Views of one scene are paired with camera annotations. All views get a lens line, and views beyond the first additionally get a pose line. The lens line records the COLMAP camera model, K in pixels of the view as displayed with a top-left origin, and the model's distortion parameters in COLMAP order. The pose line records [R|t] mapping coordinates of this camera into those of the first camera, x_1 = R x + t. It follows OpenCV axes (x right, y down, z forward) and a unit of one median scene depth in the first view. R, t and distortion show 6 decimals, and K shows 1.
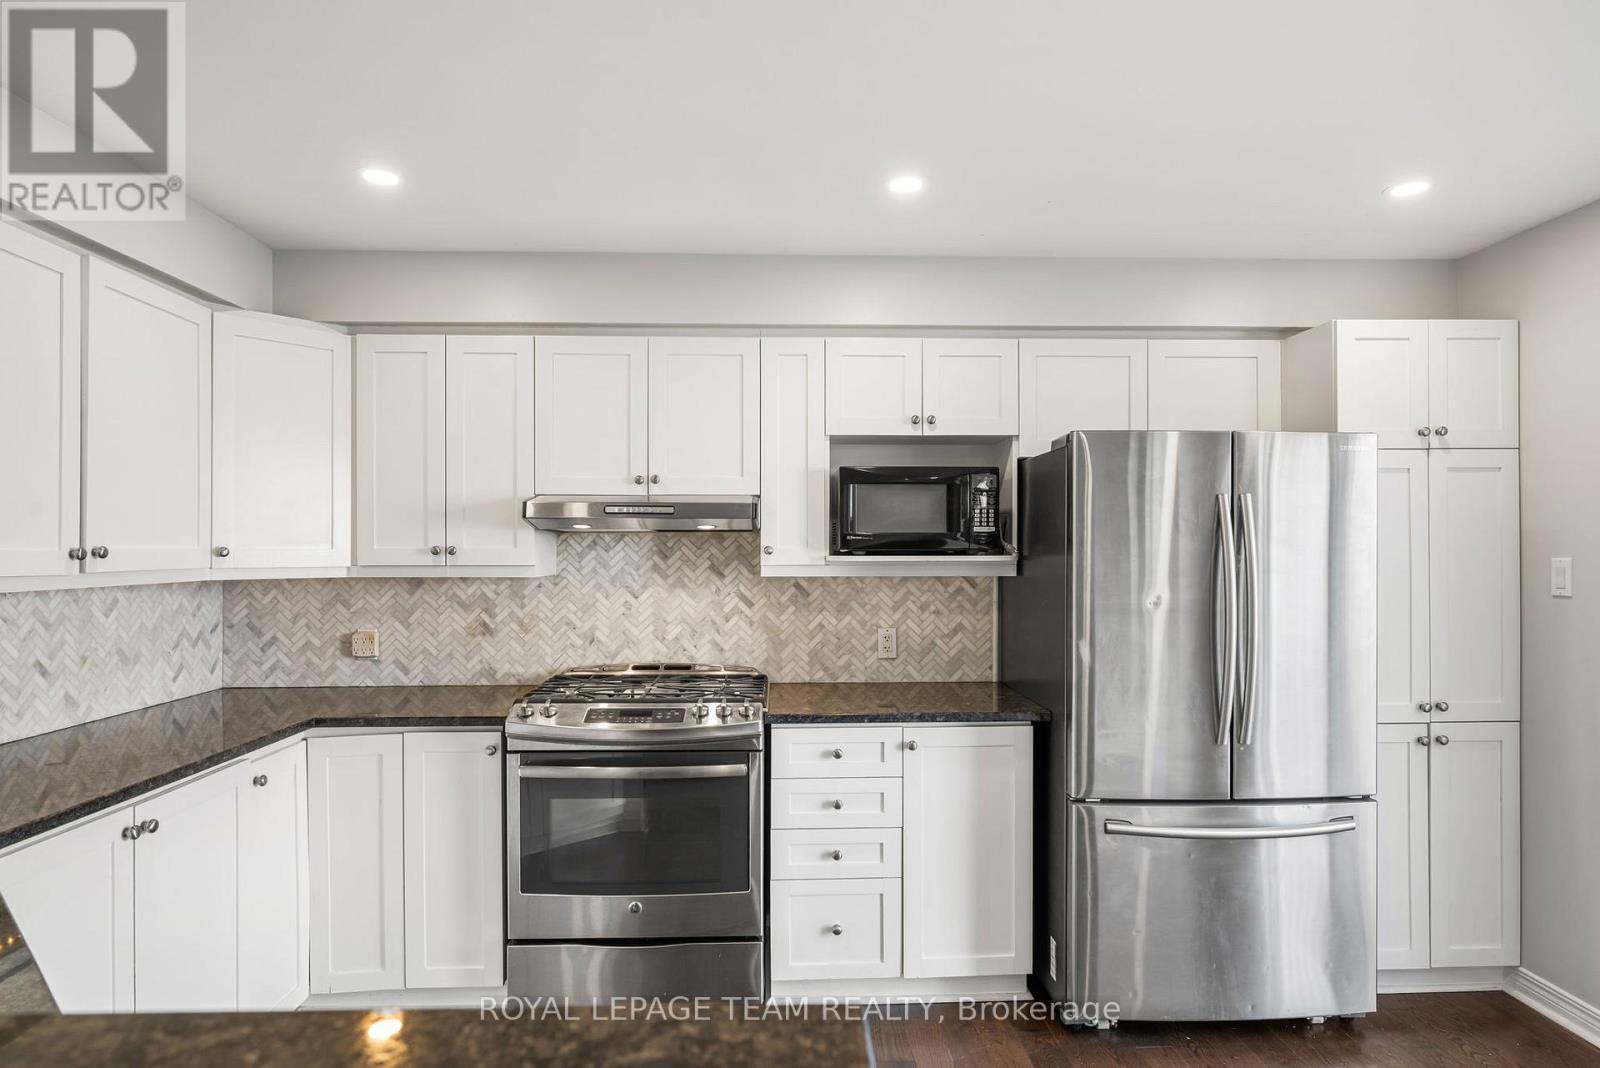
lens RADIAL K [[915.1, 0, 804.0], [0, 915.1, 553.2], [0, 0, 1]] dist [-0.002331, 0.003337]
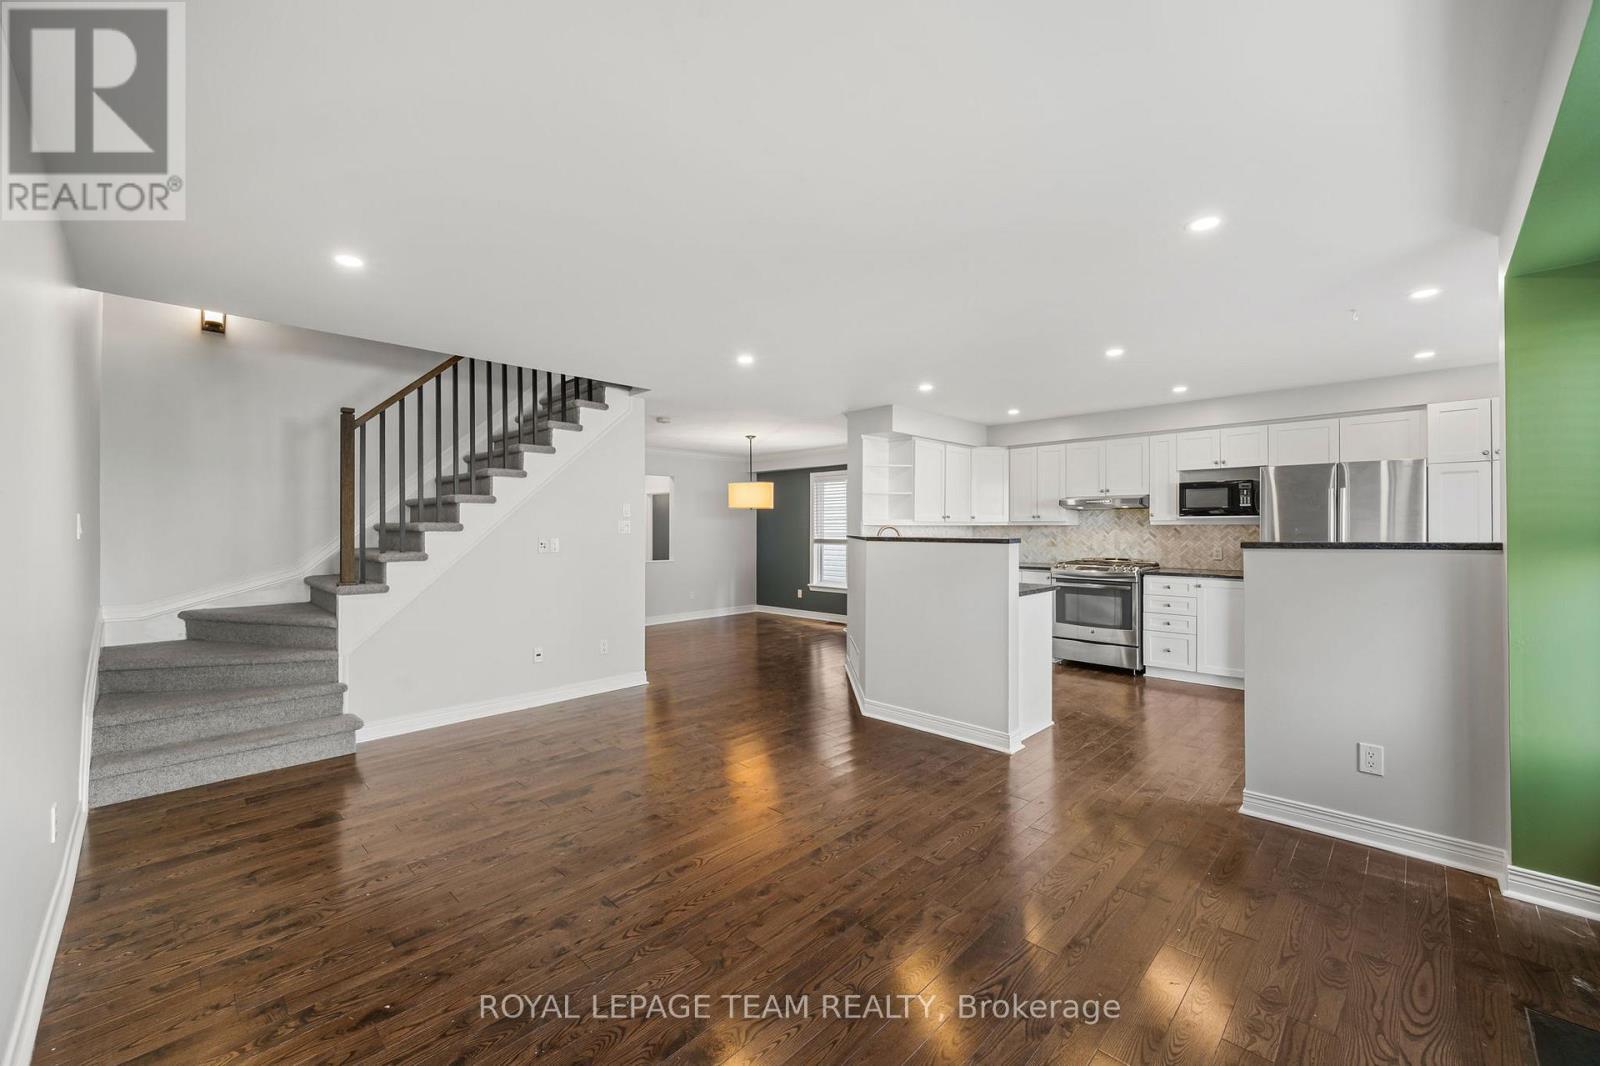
lens RADIAL K [[632.7, 0, 804.0], [0, 632.7, 525.0], [0, 0, 1]] dist [0.002264, -0.000897]
pose [[0.688962, -0.004069, -0.724786, 0.595183], [-0.001962, 0.999970, -0.007480, 0.041869], [0.724795, 0.006576, 0.688933, -1.009864]]
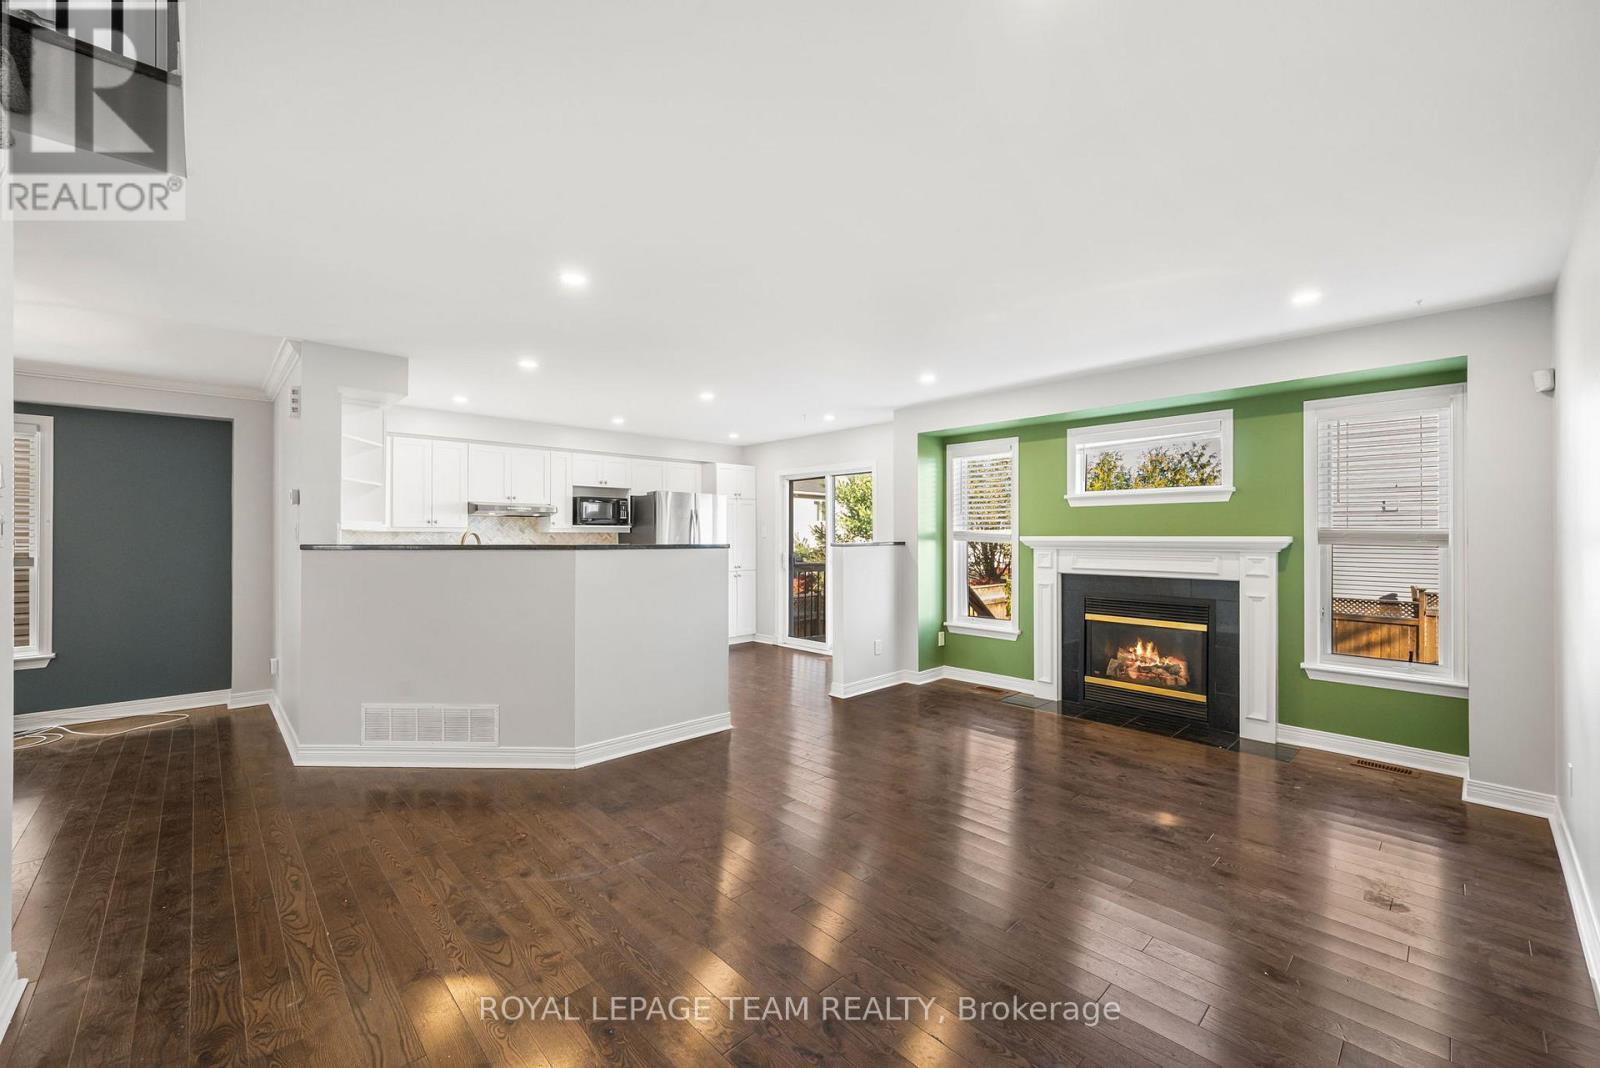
lens RADIAL K [[632.7, 0, 800.3], [0, 632.7, 538.5], [0, 0, 1]] dist [0.002264, -0.000897]
pose [[0.755120, -0.000261, 0.655587, -0.765080], [0.001207, 0.999999, -0.000992, 0.048074], [-0.655586, 0.001540, 0.755119, -1.051429]]
